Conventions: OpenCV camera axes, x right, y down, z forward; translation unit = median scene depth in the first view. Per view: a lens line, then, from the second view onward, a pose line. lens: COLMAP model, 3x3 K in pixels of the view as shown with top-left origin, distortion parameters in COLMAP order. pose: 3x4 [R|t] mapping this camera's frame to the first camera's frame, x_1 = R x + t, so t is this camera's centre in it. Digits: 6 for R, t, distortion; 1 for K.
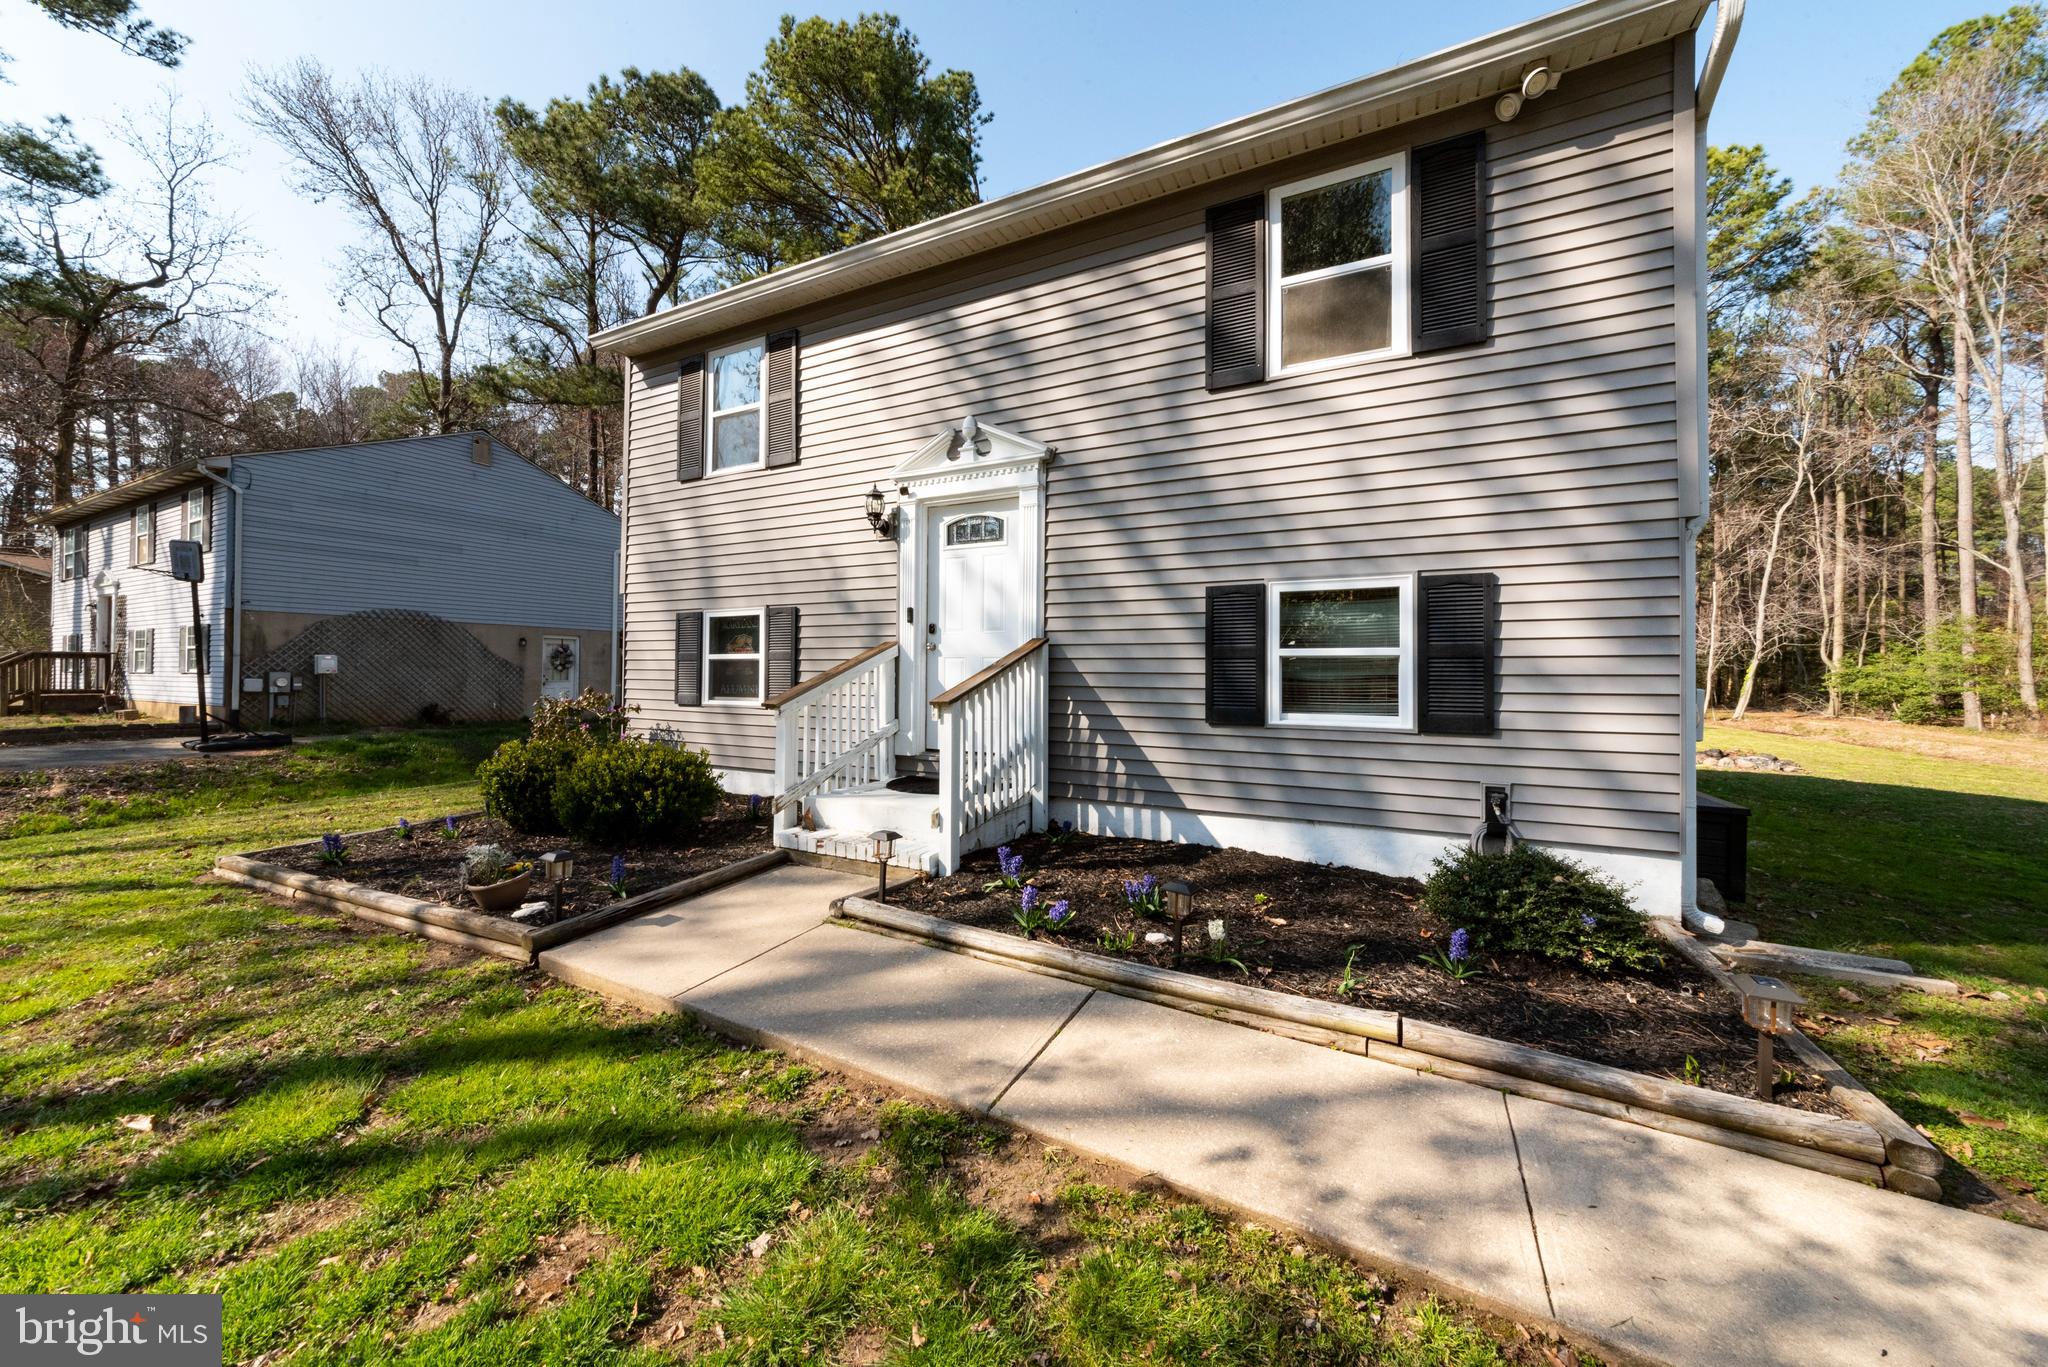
lens RADIAL K [[725.6, 0, 1021.1], [0, 725.6, 661.6], [0, 0, 1]] dist [0.000884, 0.004727]
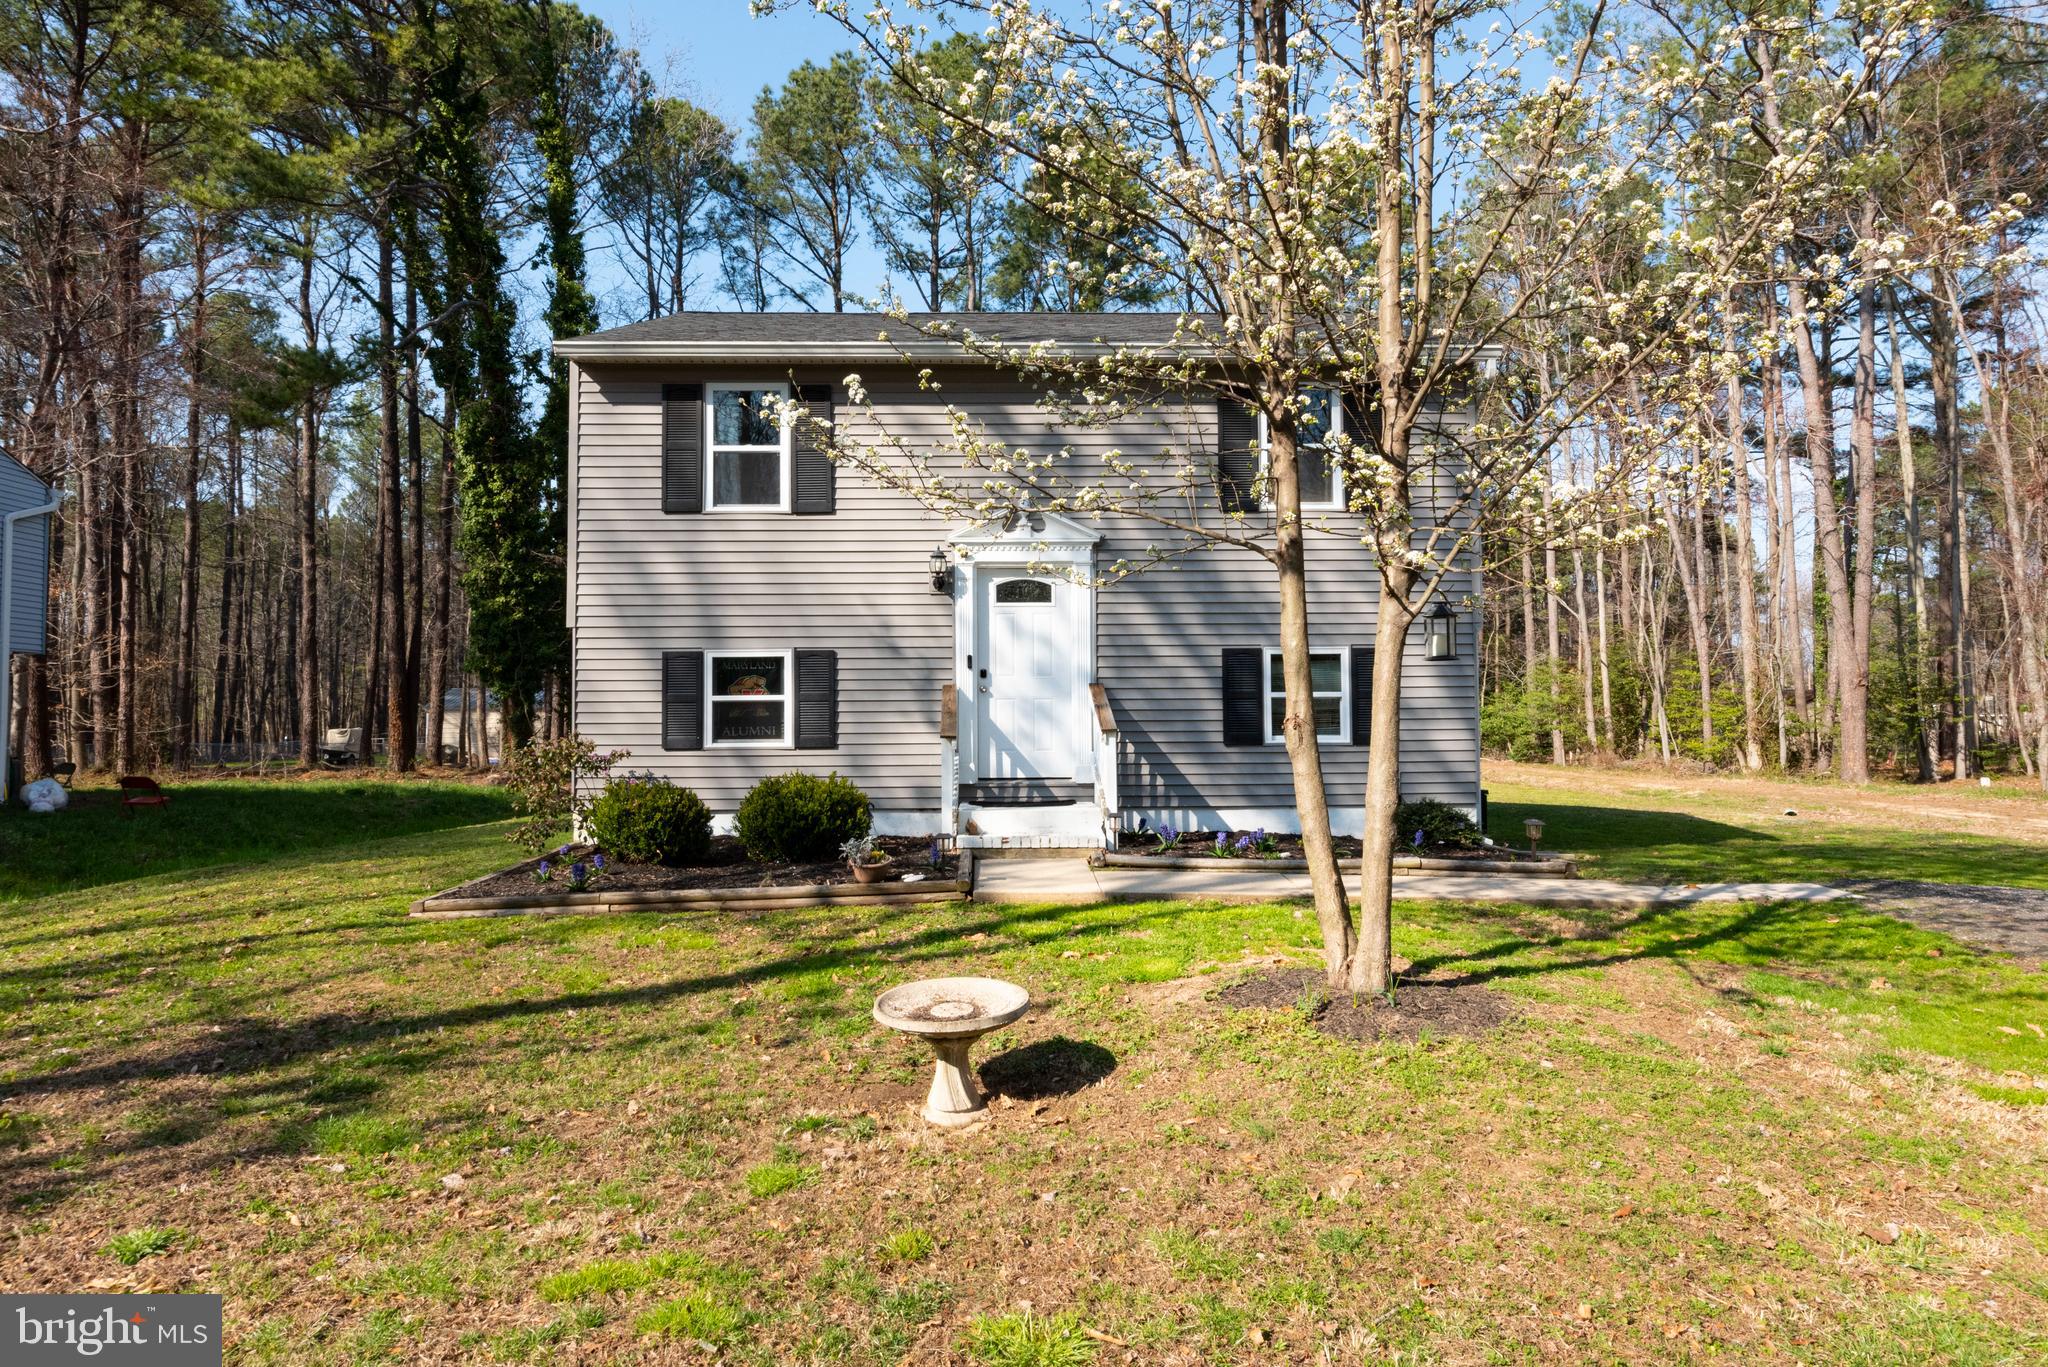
lens RADIAL K [[1208.5, 0, 1022.7], [0, 1208.5, 669.7], [0, 0, 1]] dist [0.001246, 0.000267]
pose [[0.877989, 0.009839, 0.478579, -1.023800], [0.003956, 0.999605, -0.027809, 0.002240], [-0.478664, 0.026310, 0.877604, -0.746805]]
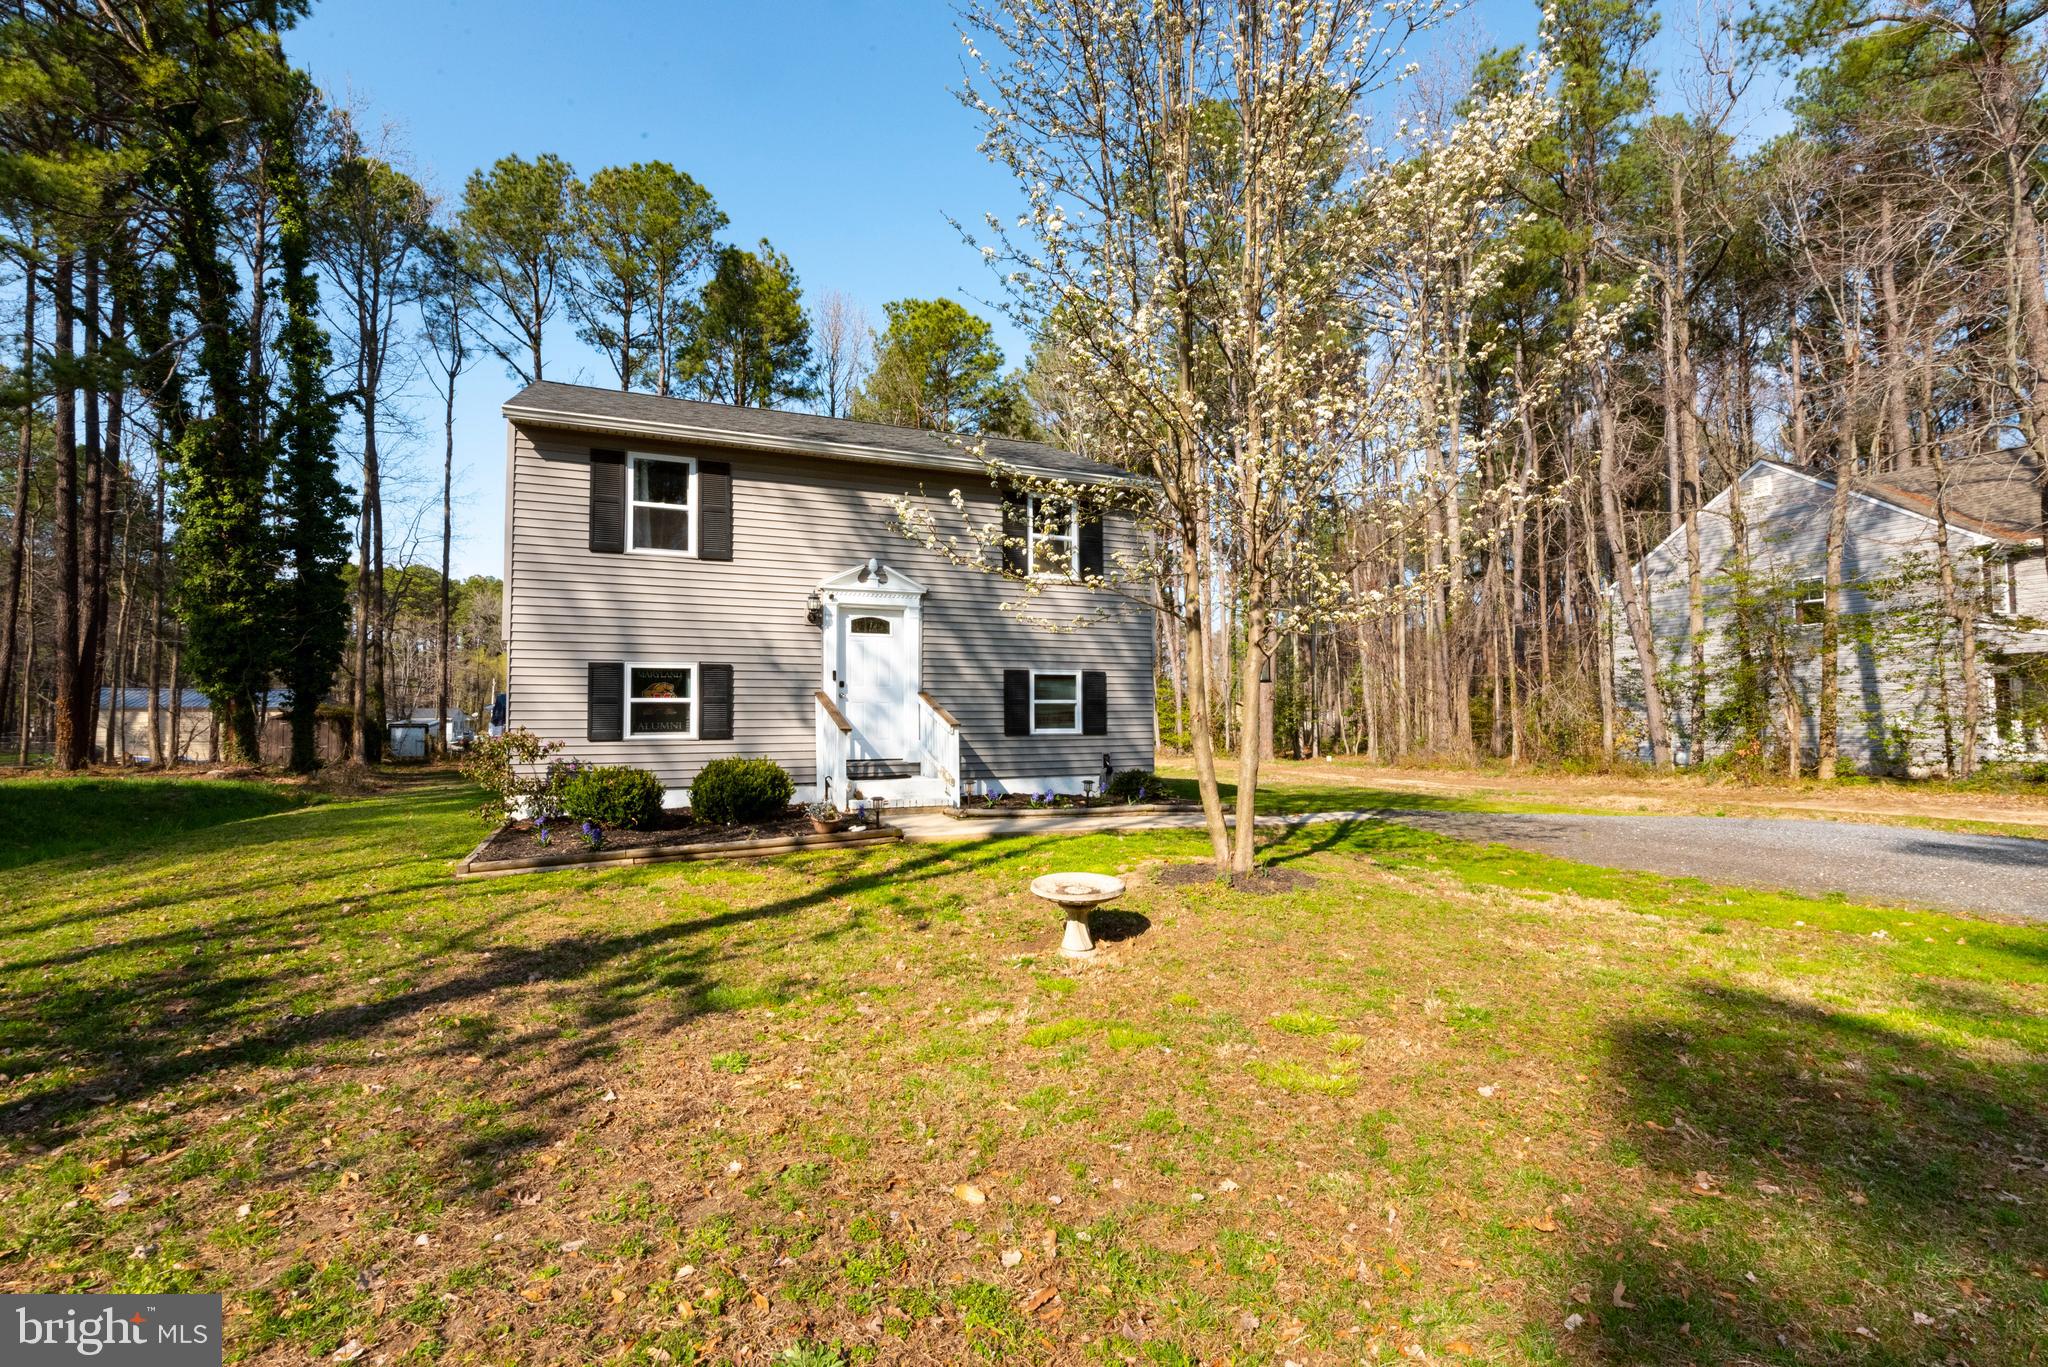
lens RADIAL K [[931.5, 0, 1022.4], [0, 931.5, 673.7], [0, 0, 1]] dist [-0.002519, -0.000442]
pose [[0.630299, 0.030760, 0.775743, -1.507774], [-0.003035, 0.999305, -0.037159, 0.006655], [-0.776347, 0.021066, 0.629954, -0.616367]]
